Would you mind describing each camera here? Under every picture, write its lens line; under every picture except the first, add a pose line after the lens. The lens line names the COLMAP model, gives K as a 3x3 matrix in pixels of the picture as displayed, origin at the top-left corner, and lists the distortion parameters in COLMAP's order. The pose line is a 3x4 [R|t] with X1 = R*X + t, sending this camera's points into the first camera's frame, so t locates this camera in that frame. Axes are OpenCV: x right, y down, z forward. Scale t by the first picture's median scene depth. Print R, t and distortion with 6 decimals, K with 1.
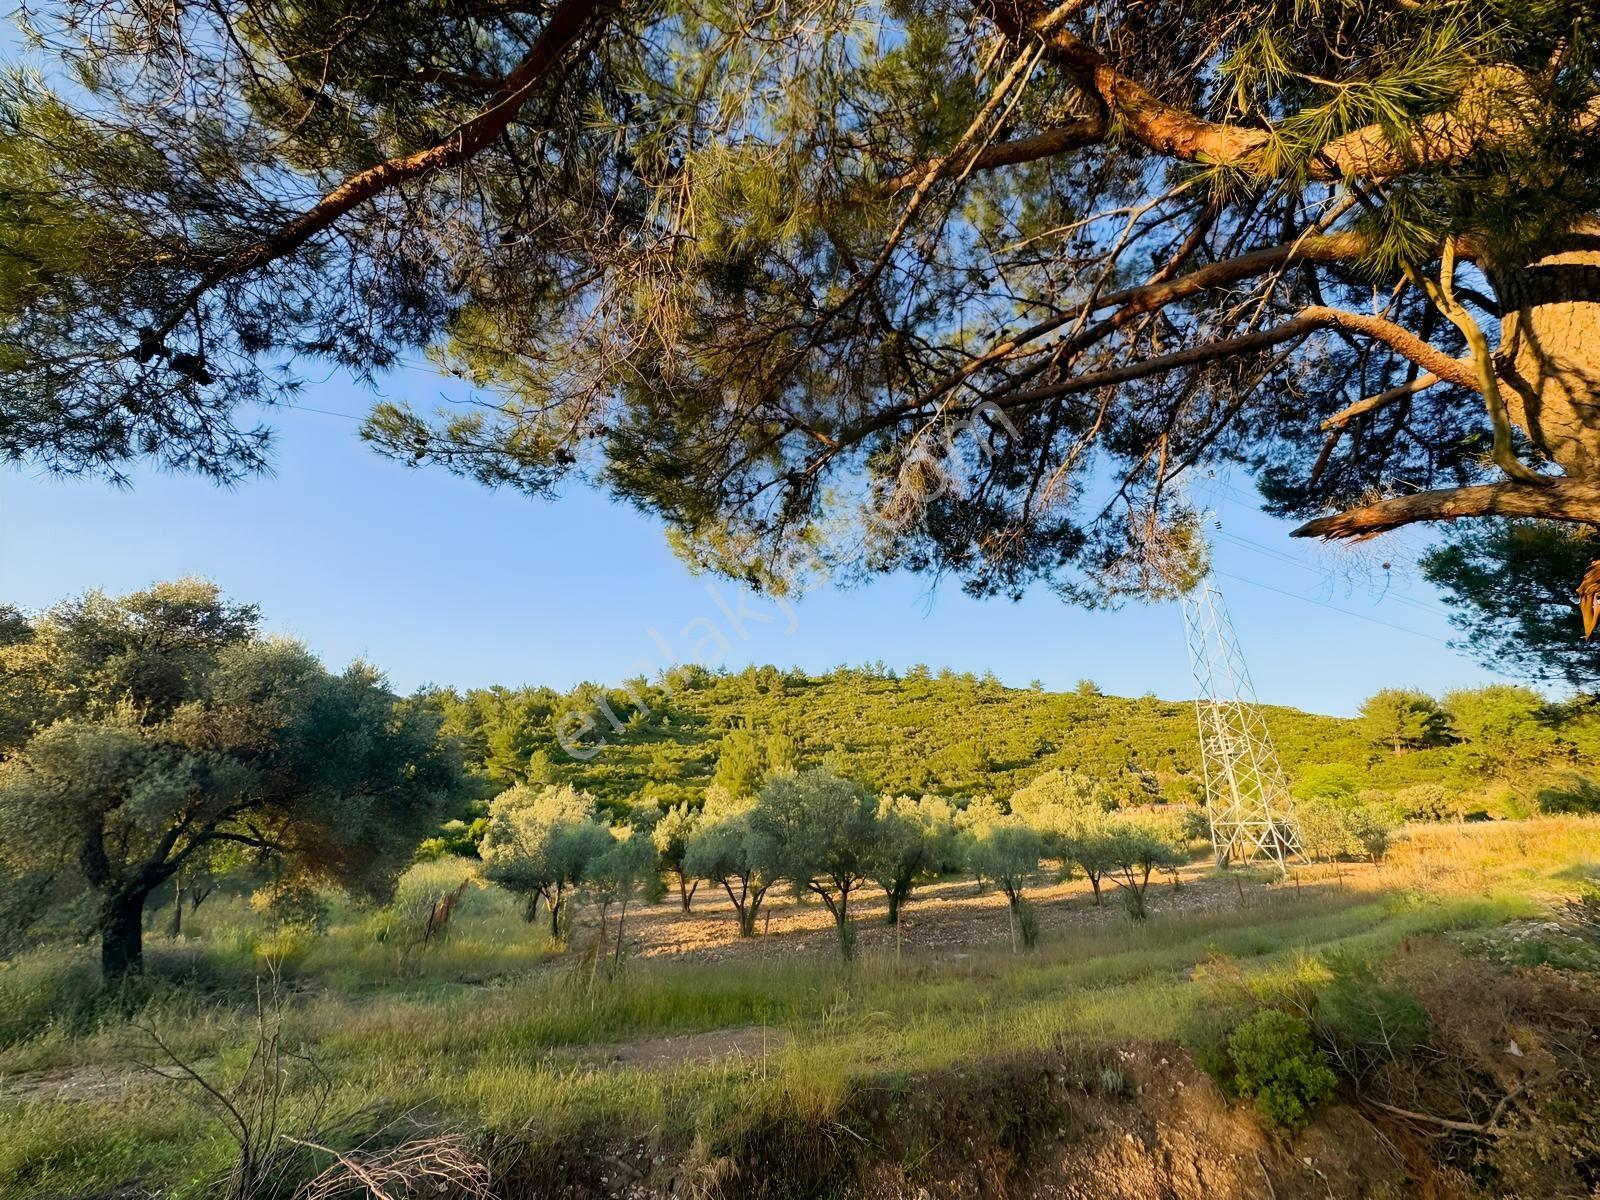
lens RADIAL K [[635.9, 0, 800.0], [0, 635.9, 598.0], [0, 0, 1]] dist [-0.004254, 0.000645]
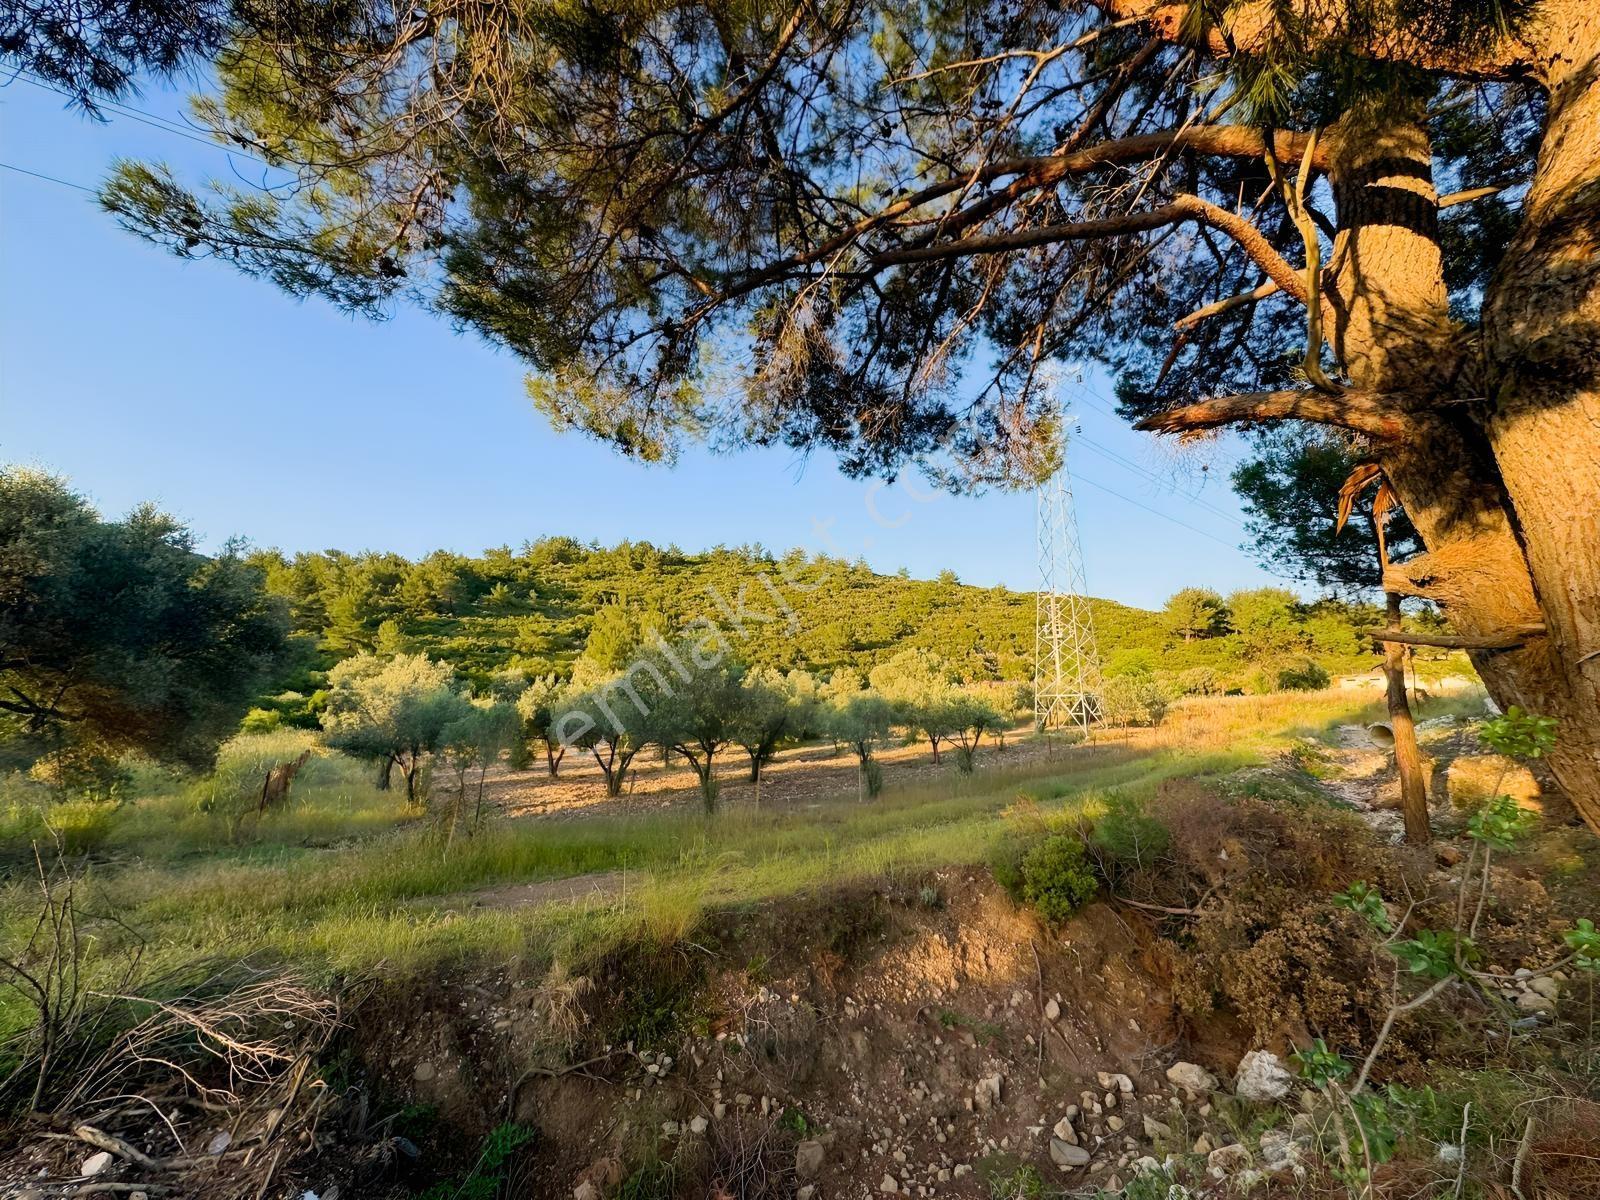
lens RADIAL K [[635.9, 0, 799.9], [0, 635.9, 597.6], [0, 0, 1]] dist [-0.004254, 0.000645]
pose [[0.980888, 0.031639, 0.191984, 0.006307], [-0.066531, 0.981756, 0.178127, 0.010099], [-0.182846, -0.187496, 0.965097, 0.002053]]
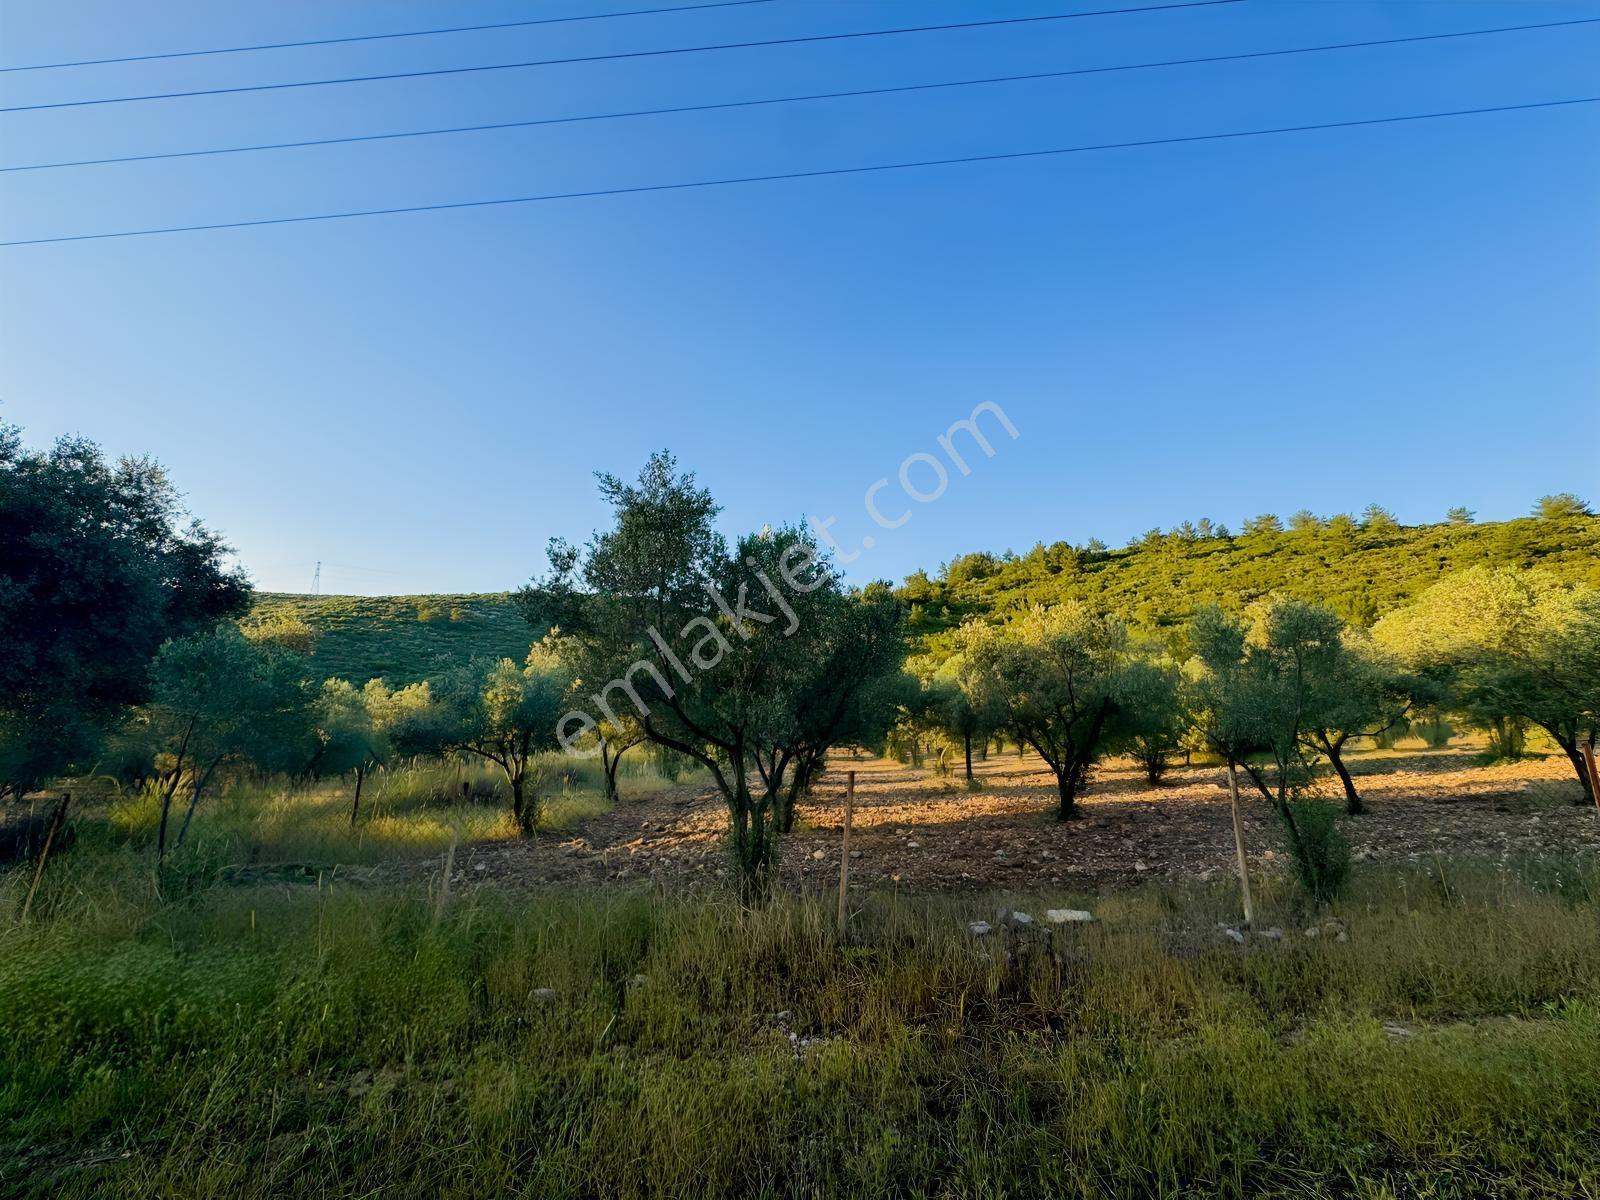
lens RADIAL K [[635.9, 0, 800.8], [0, 635.9, 608.6], [0, 0, 1]] dist [-0.004254, 0.000645]
pose [[0.891048, -0.099565, -0.442856, 0.287923], [0.174660, 0.975733, 0.132056, 0.301170], [0.418961, -0.195018, 0.886815, 0.621785]]
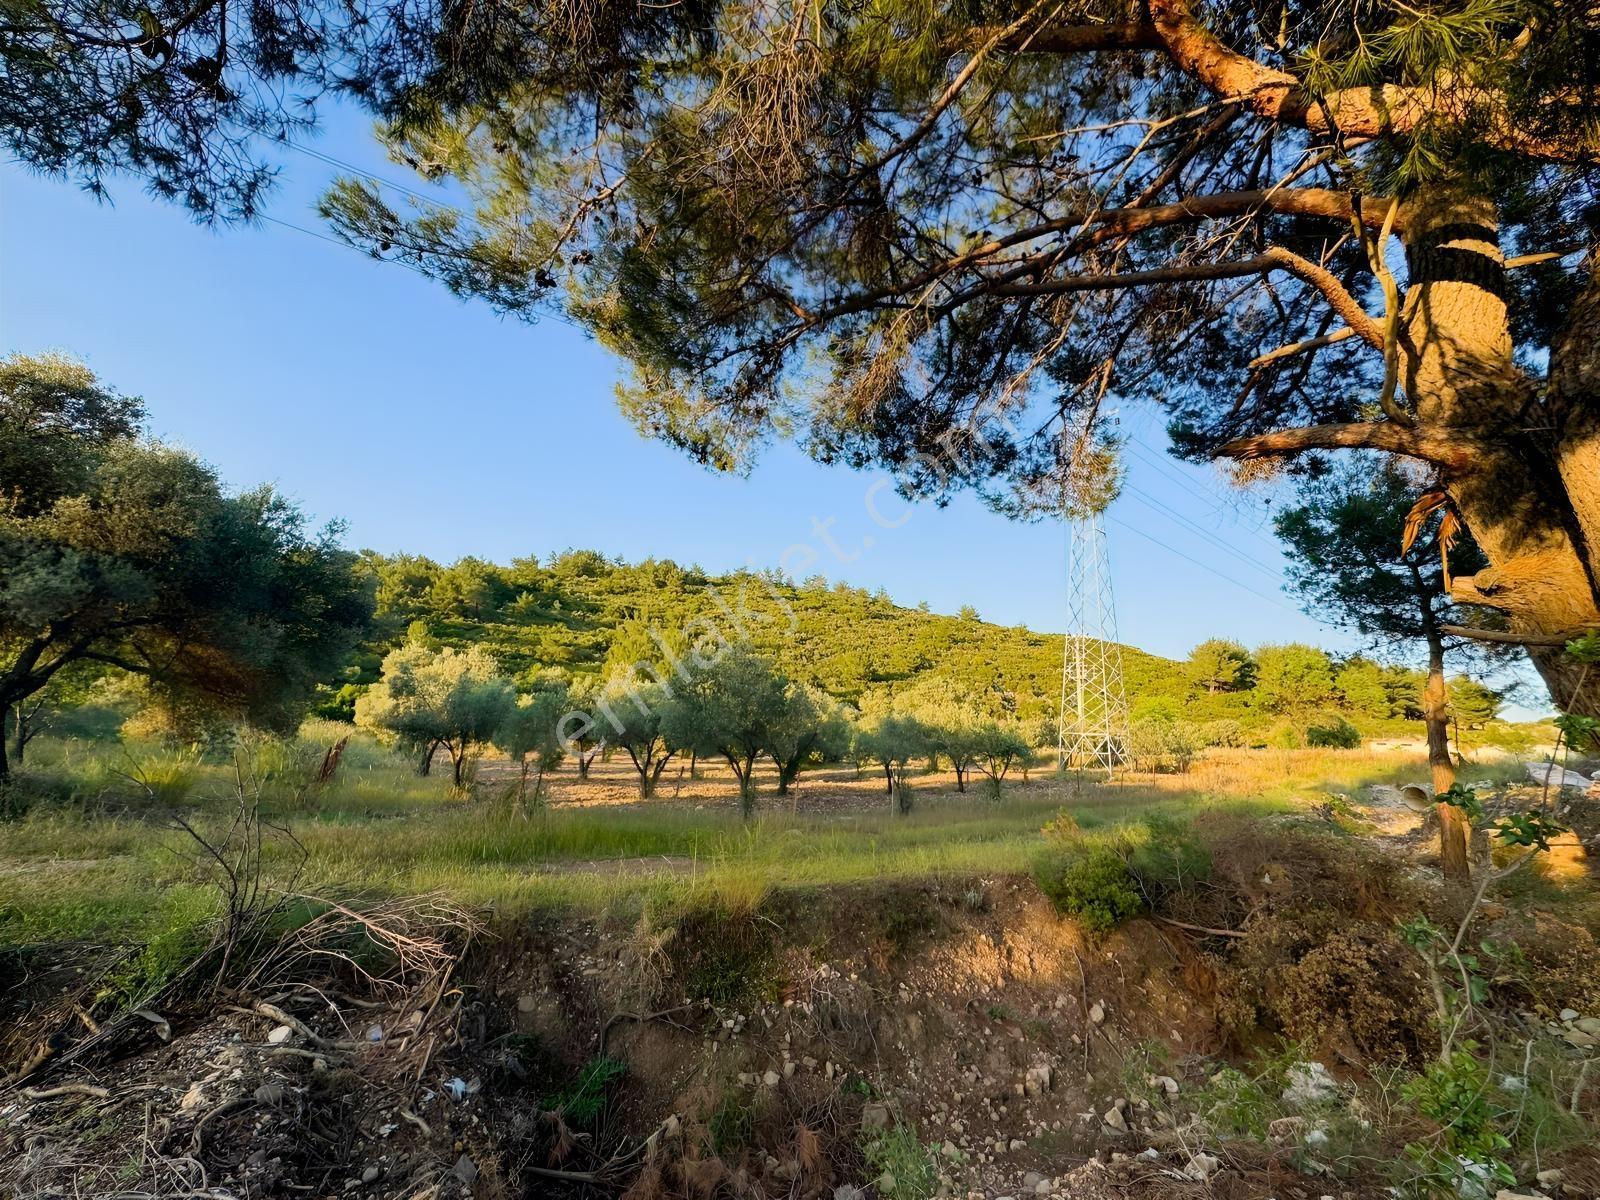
lens RADIAL K [[635.9, 0, 800.2], [0, 635.9, 598.4], [0, 0, 1]] dist [-0.004254, 0.000645]
pose [[0.981845, 0.099135, 0.161718, -0.047271], [-0.122205, 0.982642, 0.139575, 0.031956], [-0.145074, -0.156804, 0.976917, -0.029073]]
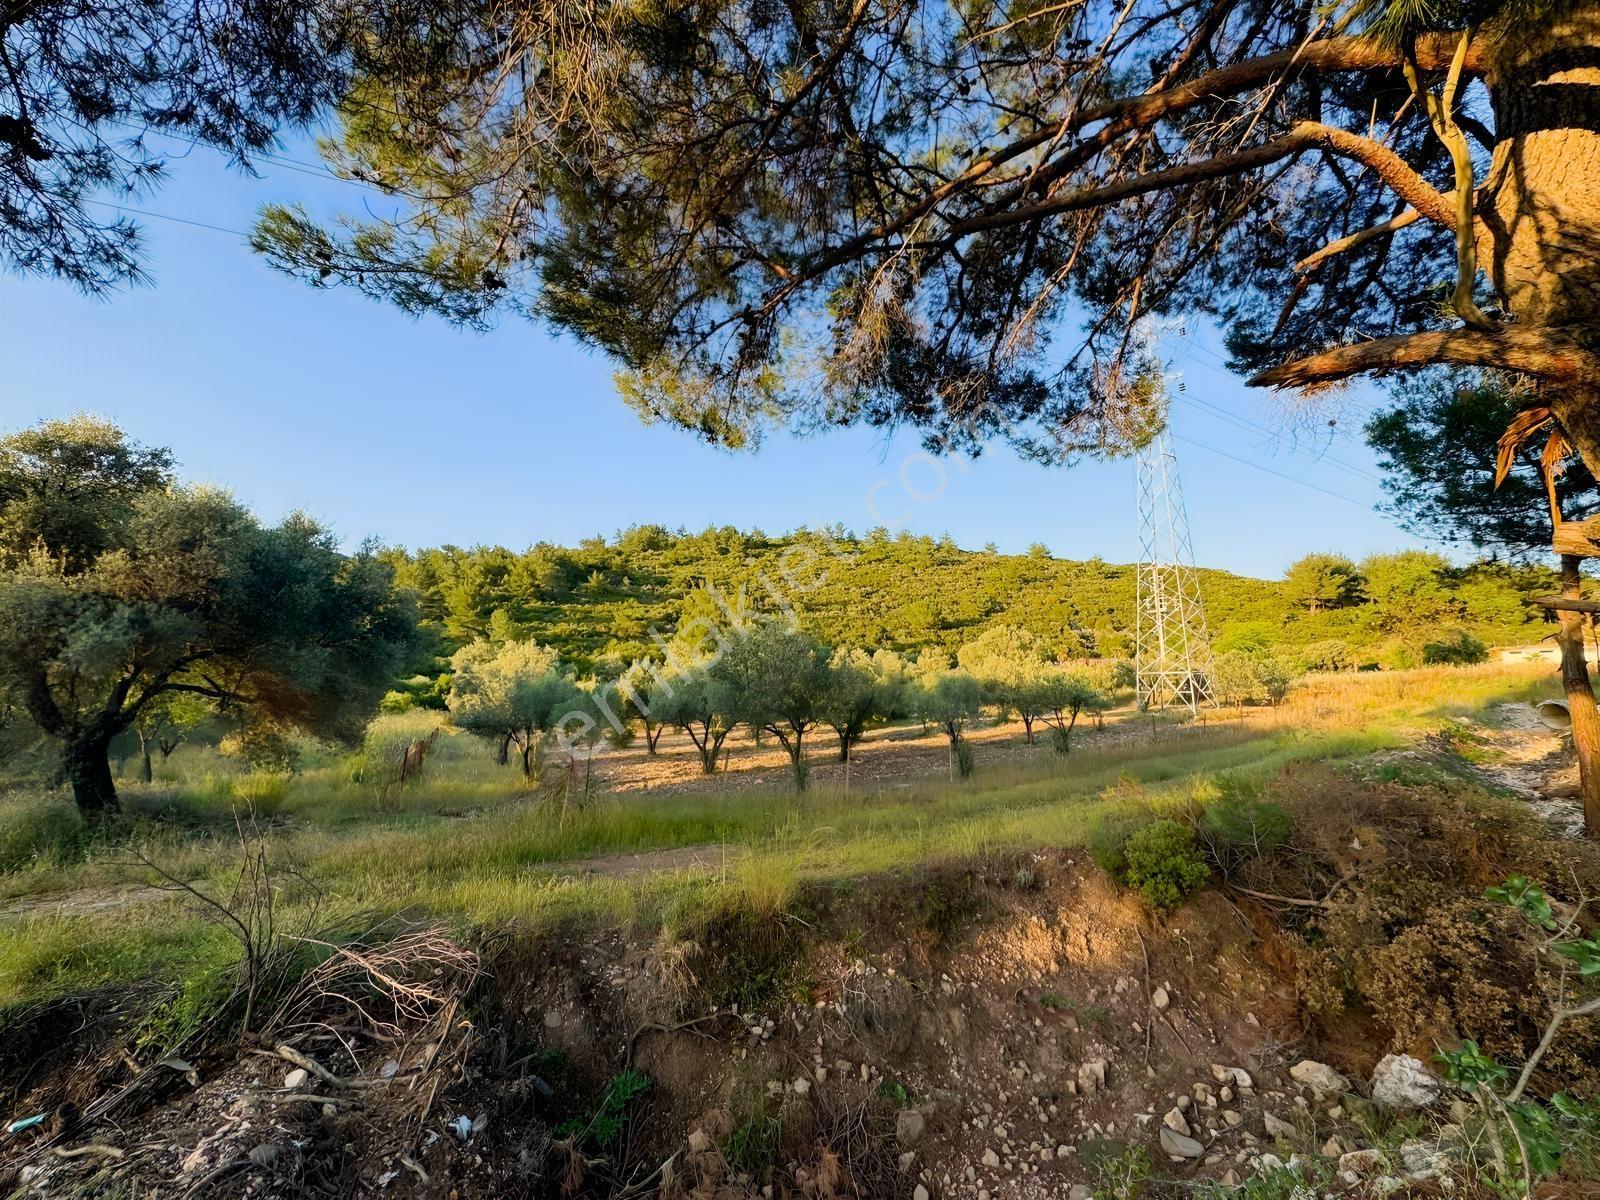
lens RADIAL K [[635.9, 0, 799.8], [0, 635.9, 597.3], [0, 0, 1]] dist [-0.004254, 0.000645]
pose [[0.998071, 0.001222, 0.062071, 0.003826], [-0.014454, 0.976903, 0.213195, 0.008640], [-0.060377, -0.213681, 0.975036, -0.000935]]
